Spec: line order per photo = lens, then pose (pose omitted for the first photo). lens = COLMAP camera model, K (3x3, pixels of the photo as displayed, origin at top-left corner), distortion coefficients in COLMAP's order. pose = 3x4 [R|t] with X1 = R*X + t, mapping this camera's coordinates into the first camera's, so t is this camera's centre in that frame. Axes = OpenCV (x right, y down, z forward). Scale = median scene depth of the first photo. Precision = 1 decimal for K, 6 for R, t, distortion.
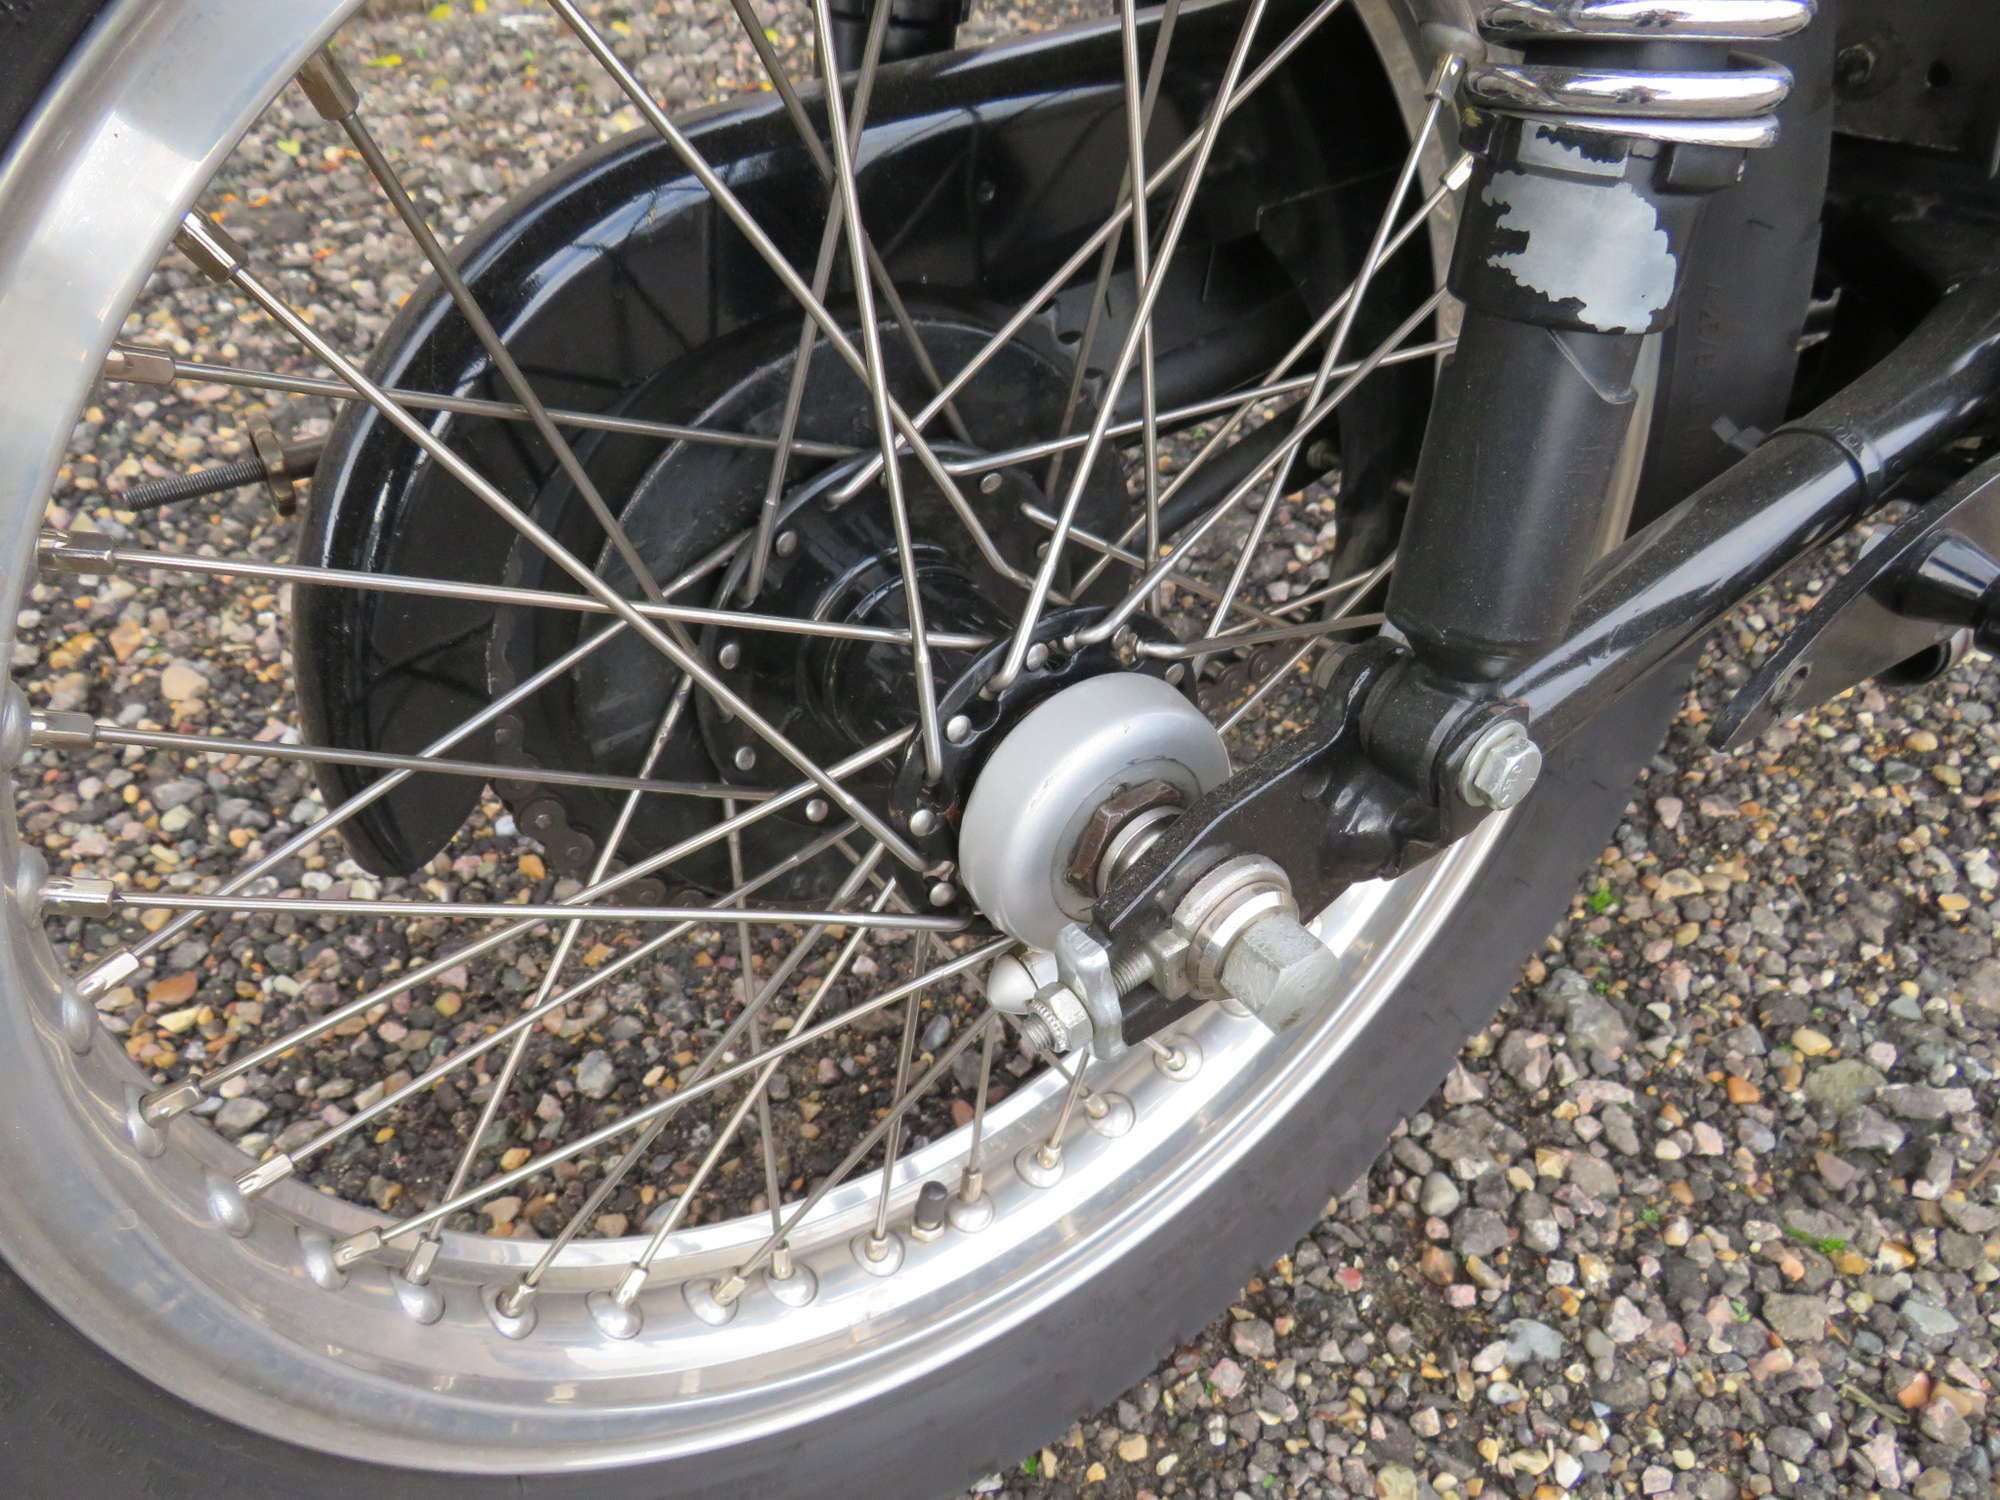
lens RADIAL K [[1419.1, 0, 986.5], [0, 1419.1, 749.6], [0, 0, 1]] dist [-0.043081, 0.021635]
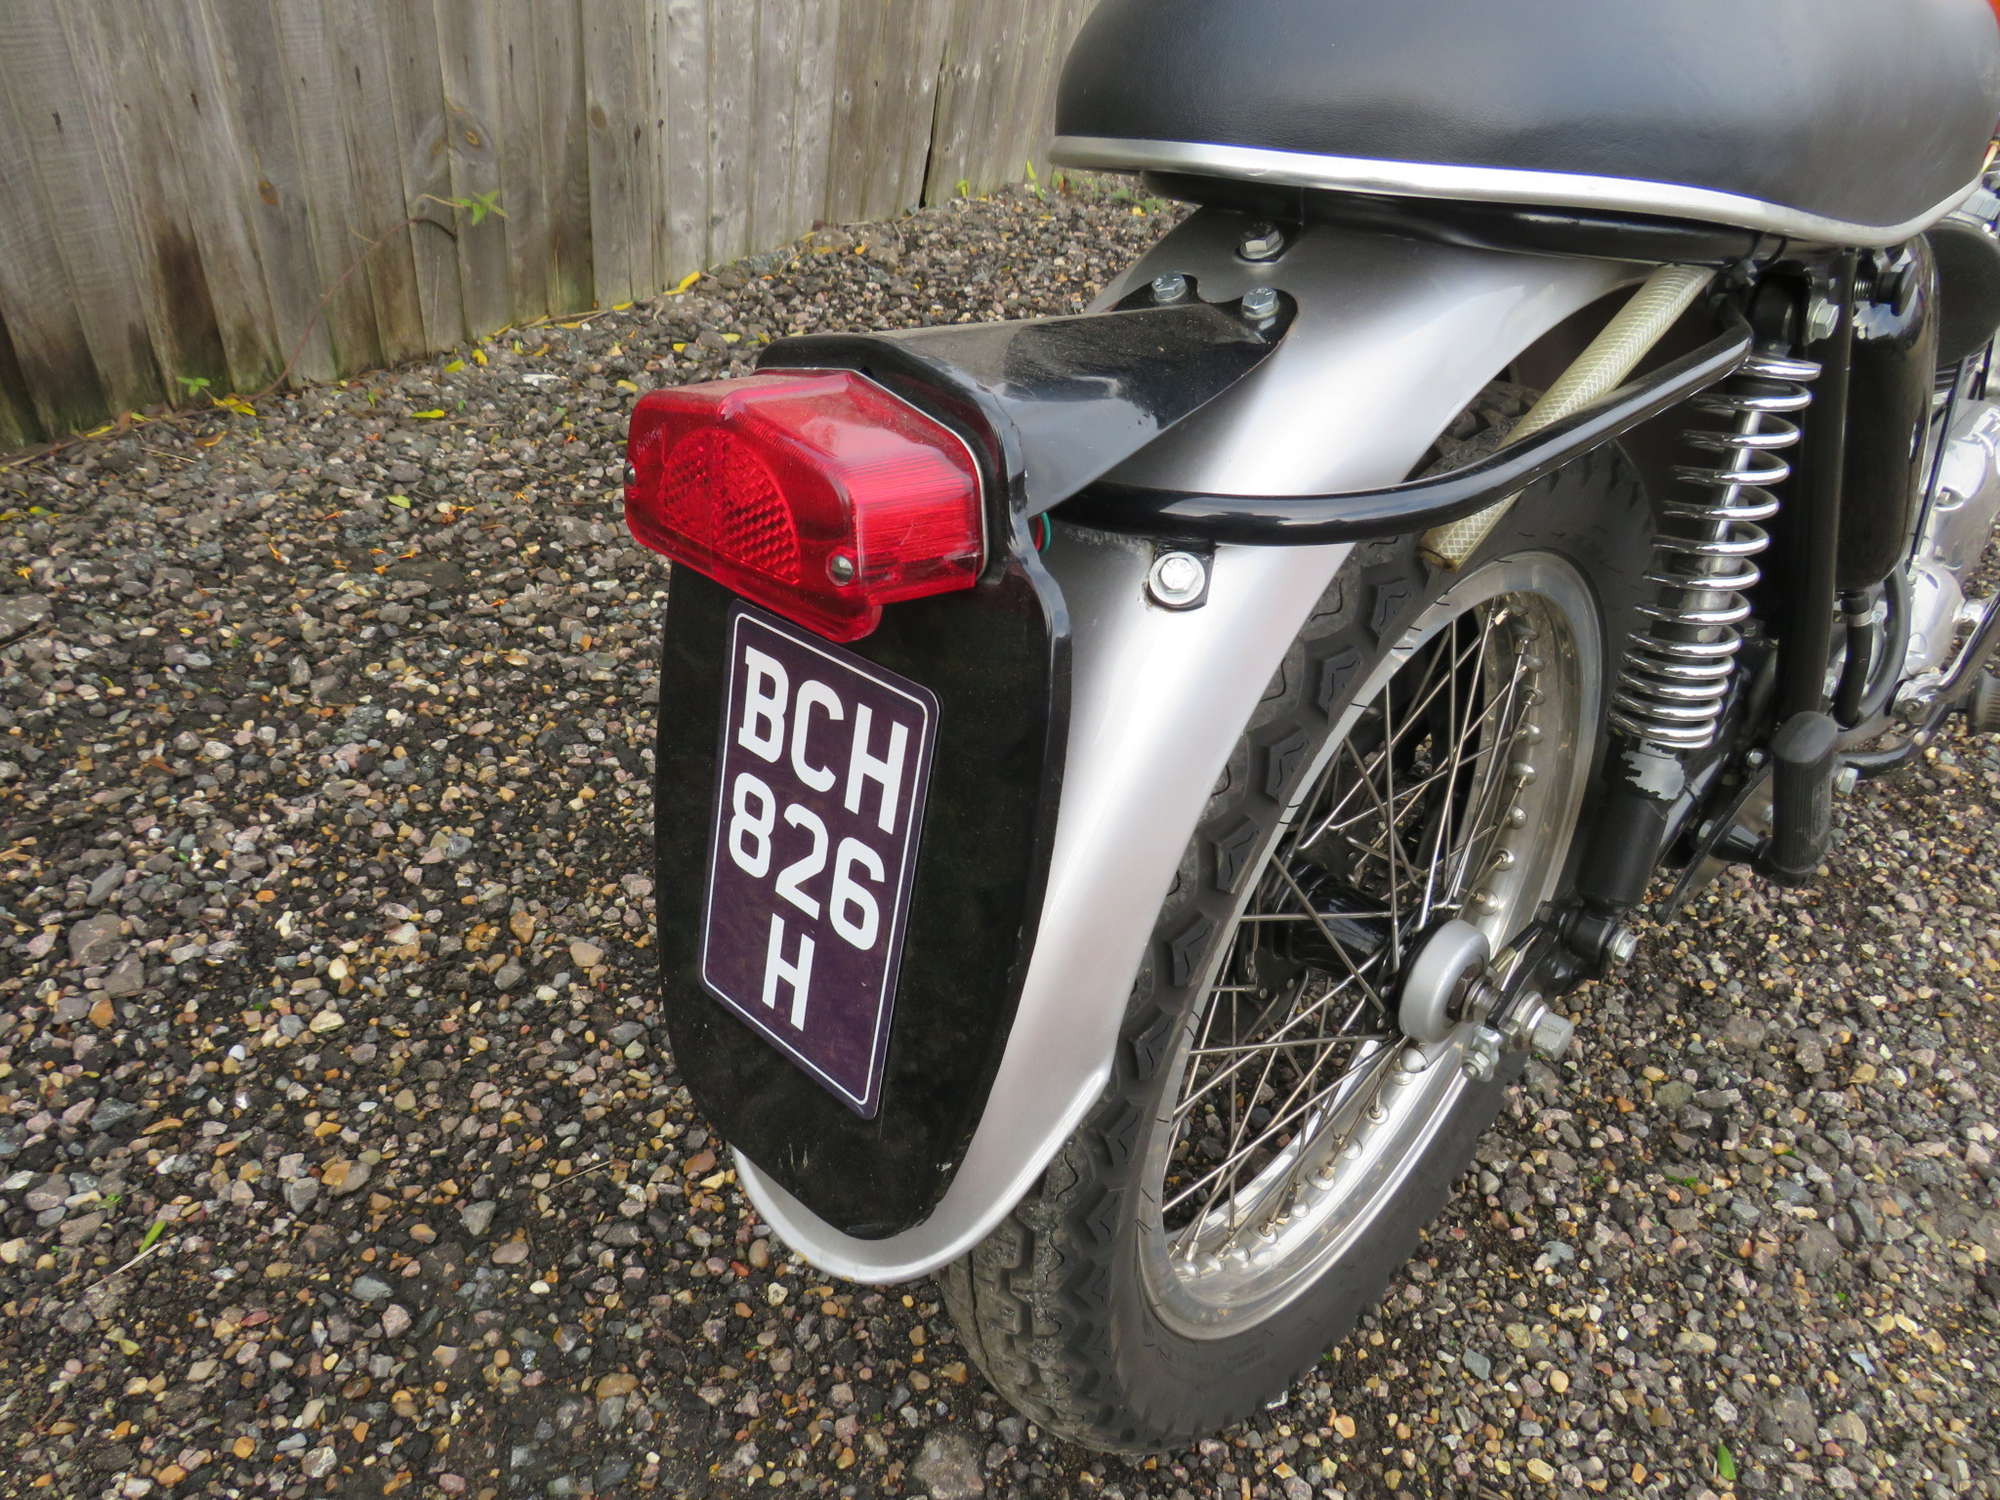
lens RADIAL K [[1405.3, 0, 1000.0], [0, 1405.3, 750.0], [0, 0, 1]] dist [-0.027034, -0.005022]
pose [[0.973660, -0.062662, 0.219226, -0.620580], [0.088329, 0.990076, -0.109307, -0.079952], [-0.210201, 0.125791, 0.969532, -0.626119]]
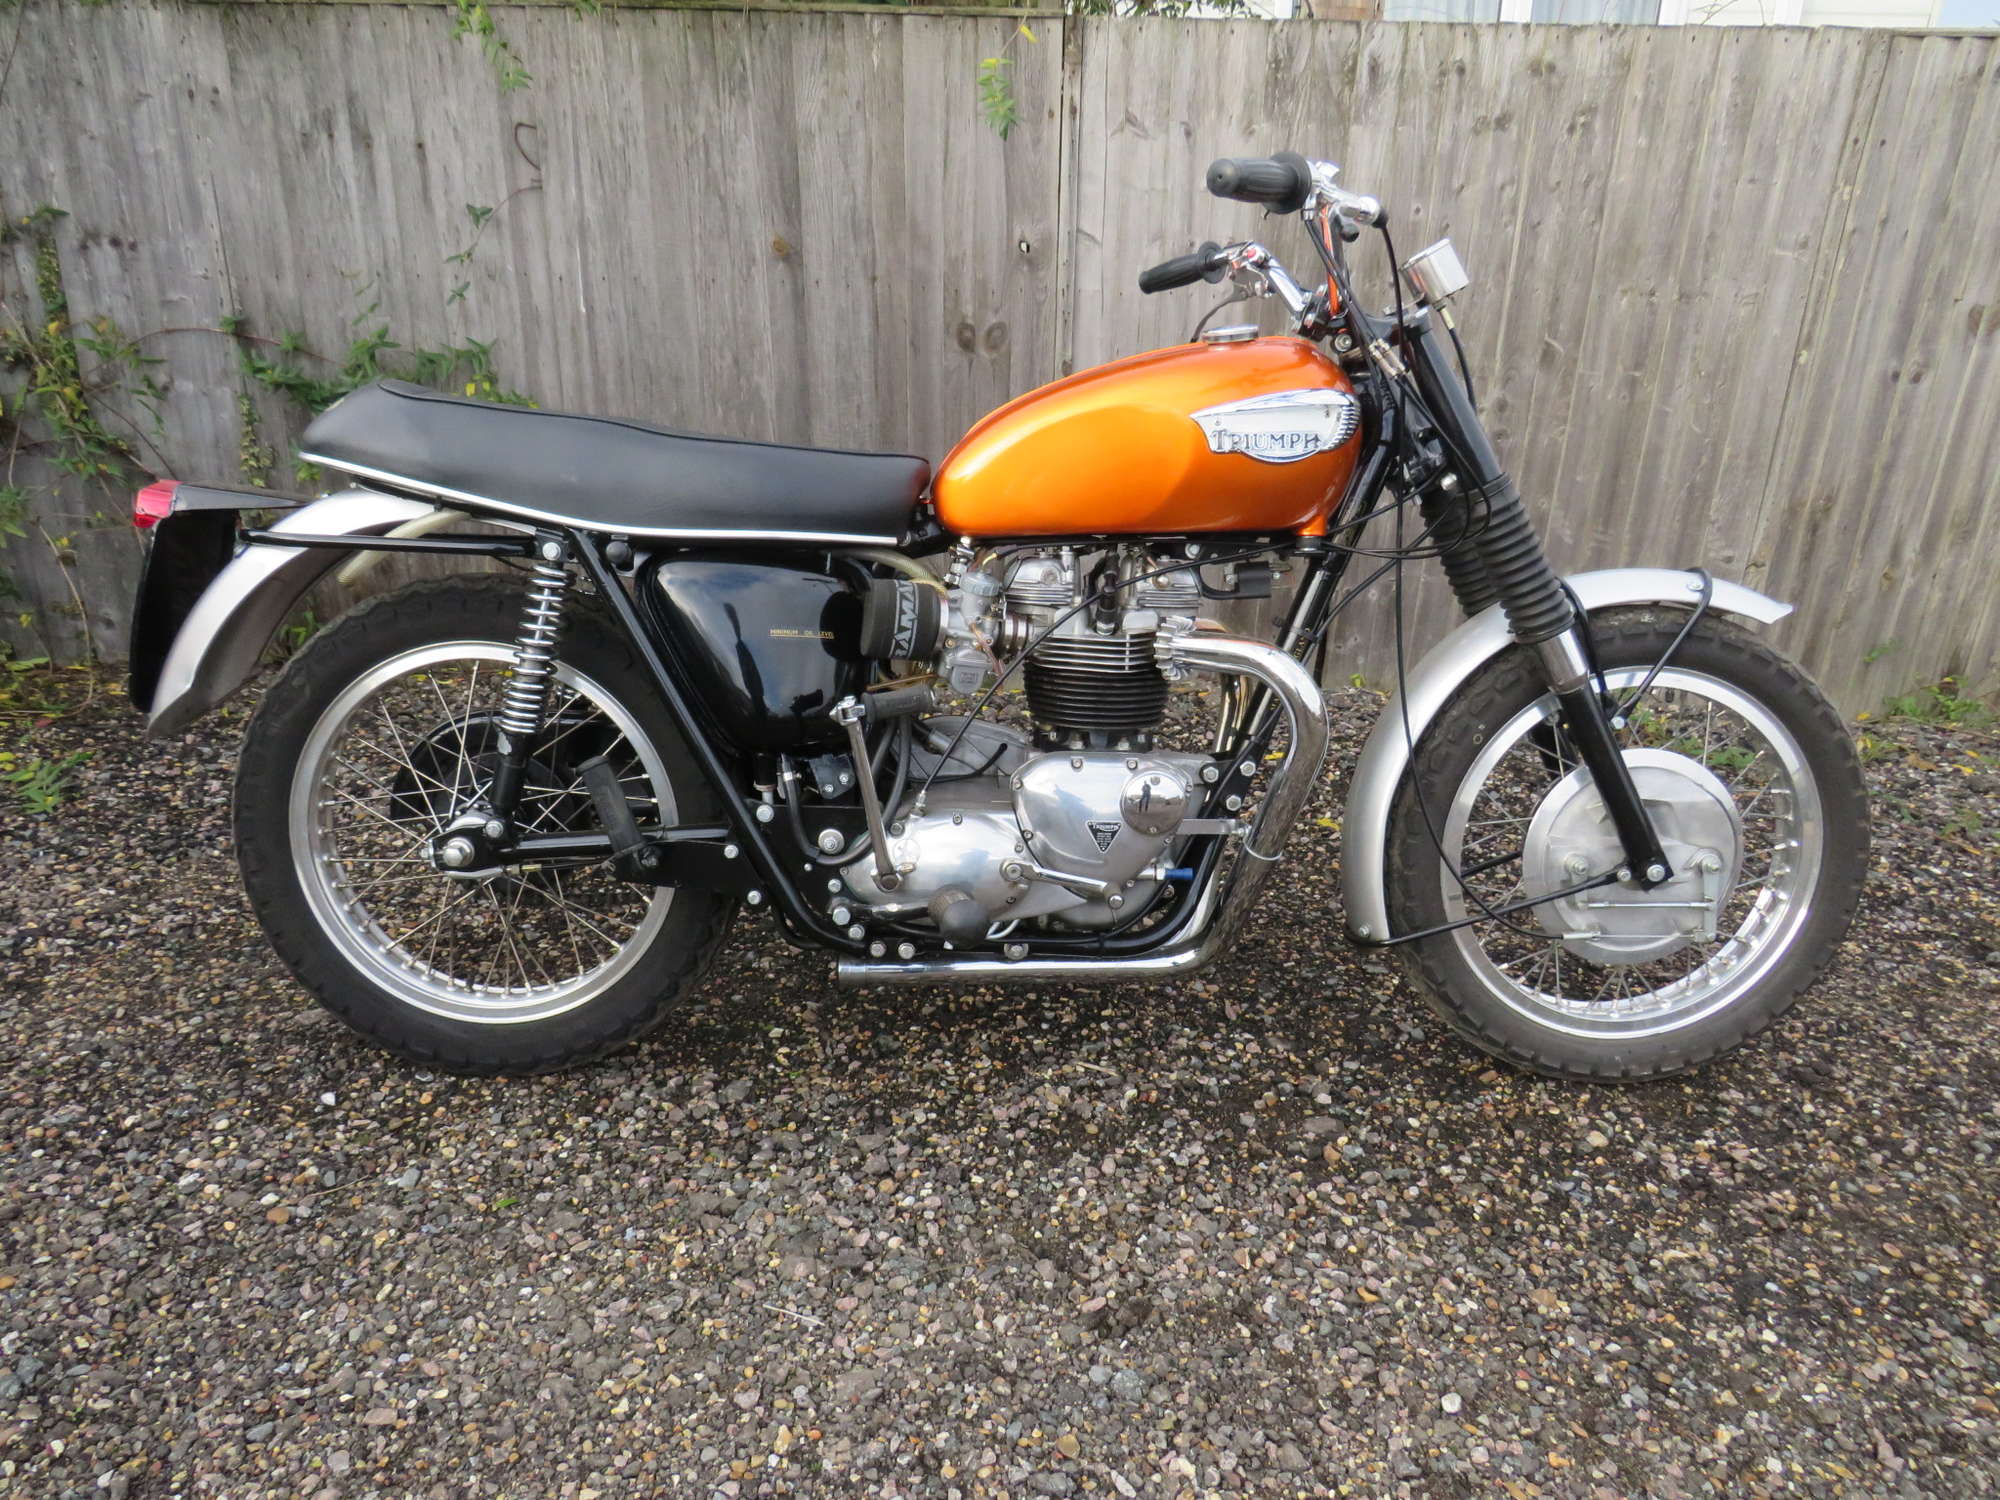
lens RADIAL K [[1405.3, 0, 1000.0], [0, 1405.3, 750.0], [0, 0, 1]] dist [-0.027034, -0.005022]
pose [[0.827019, 0.213628, -0.520002, 2.295206], [-0.424274, 0.844032, -0.328026, 0.339777], [0.368823, 0.491908, 0.788667, -1.320317]]
